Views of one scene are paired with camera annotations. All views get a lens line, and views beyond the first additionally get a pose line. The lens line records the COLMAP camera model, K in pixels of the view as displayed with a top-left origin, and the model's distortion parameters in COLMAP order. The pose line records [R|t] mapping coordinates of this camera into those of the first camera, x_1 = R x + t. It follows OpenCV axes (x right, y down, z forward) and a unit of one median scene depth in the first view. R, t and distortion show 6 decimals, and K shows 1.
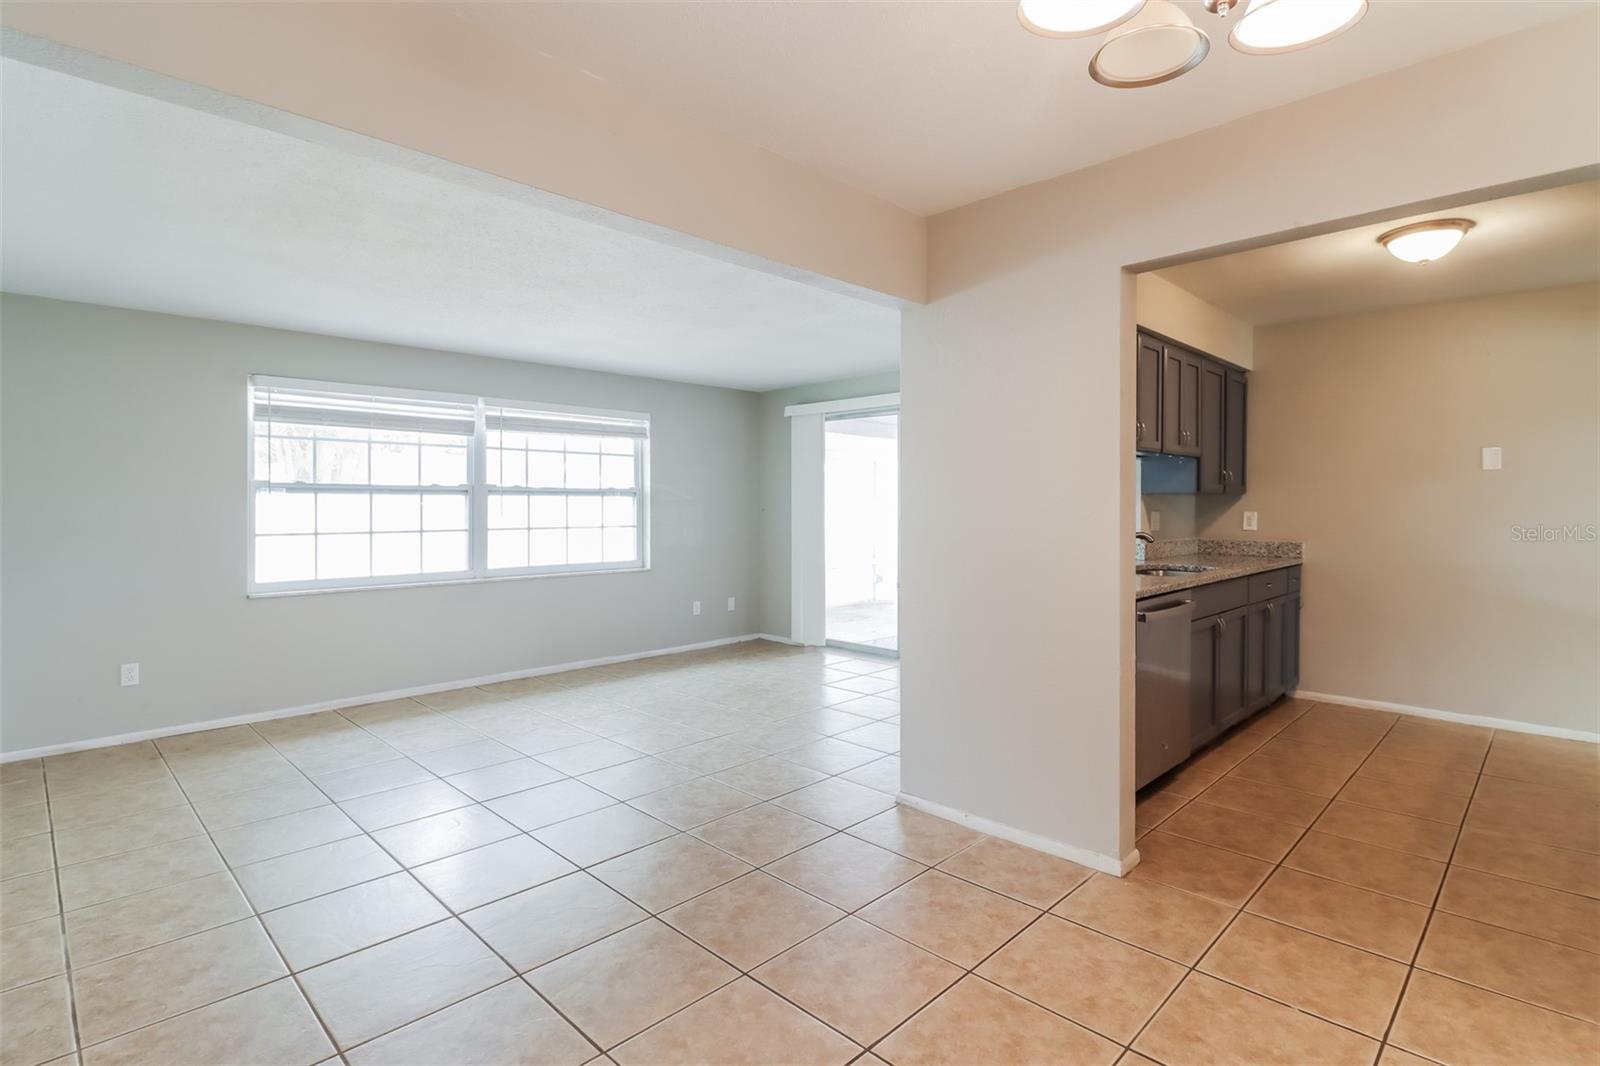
lens RADIAL K [[779.1, 0, 794.0], [0, 779.1, 519.2], [0, 0, 1]] dist [-0.000072, -0.005406]
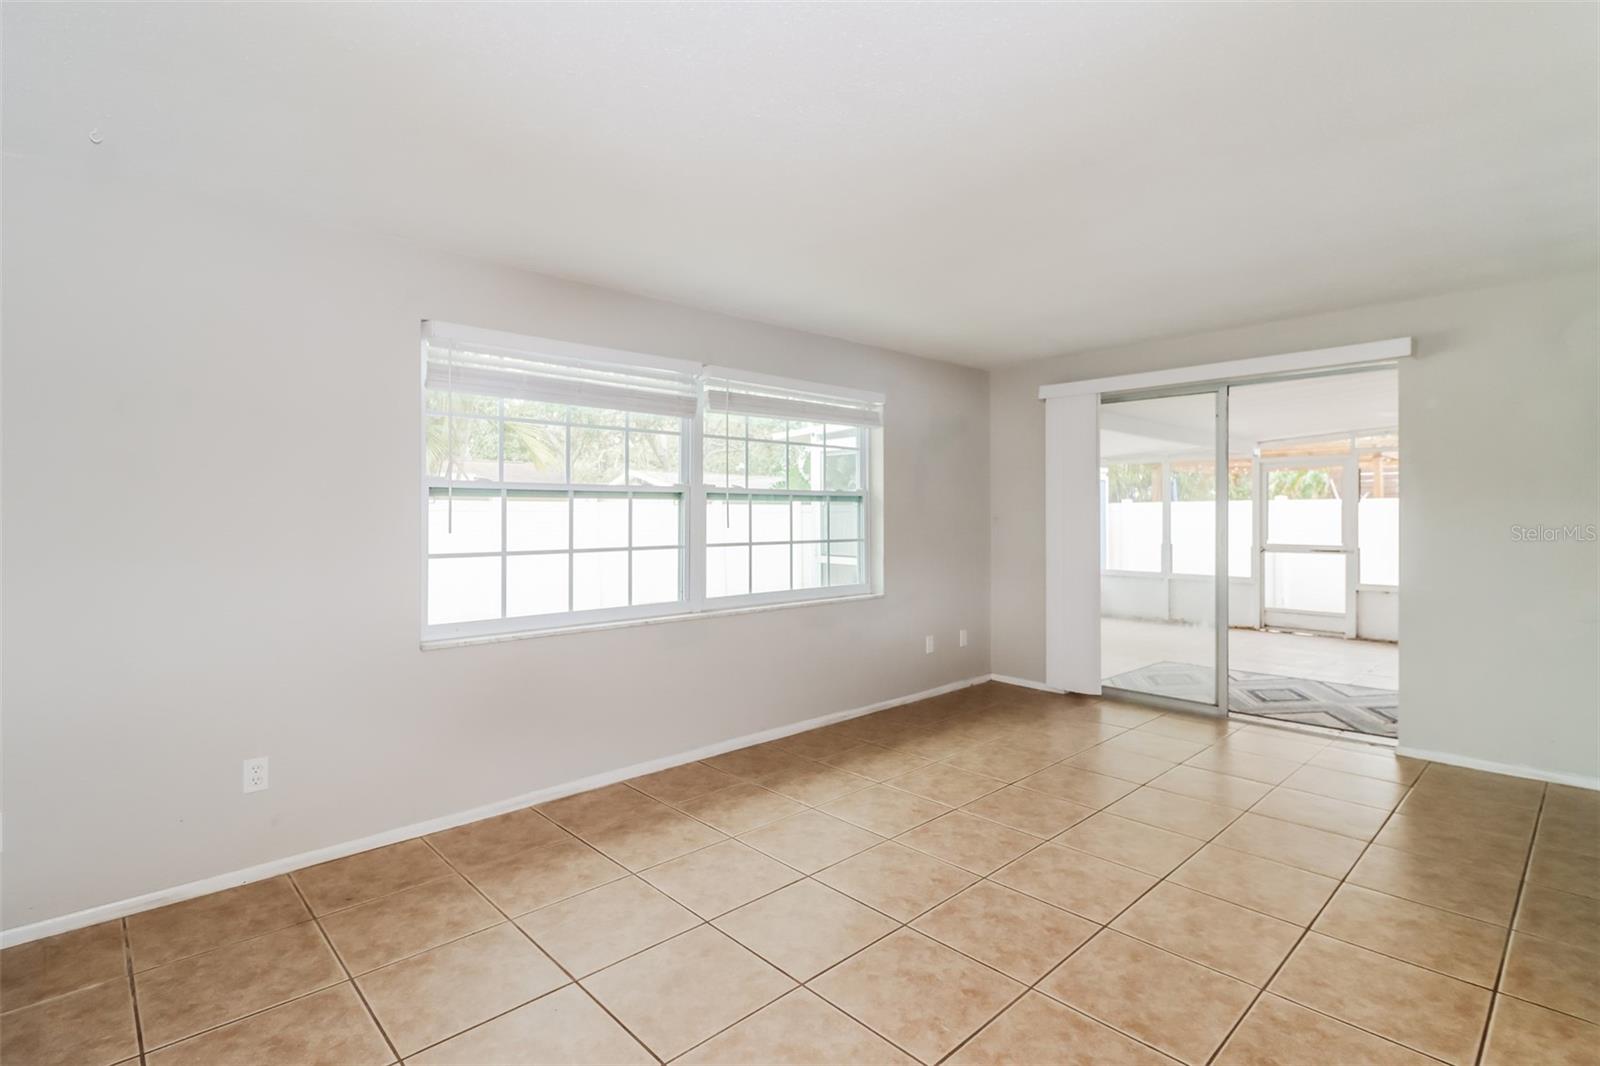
lens RADIAL K [[779.1, 0, 811.1], [0, 779.1, 526.1], [0, 0, 1]] dist [-0.000072, -0.005406]
pose [[0.999505, 0.004242, -0.031164, -0.264090], [-0.004058, 0.999974, 0.005944, -0.010127], [0.031188, -0.005814, 0.999497, 0.259537]]
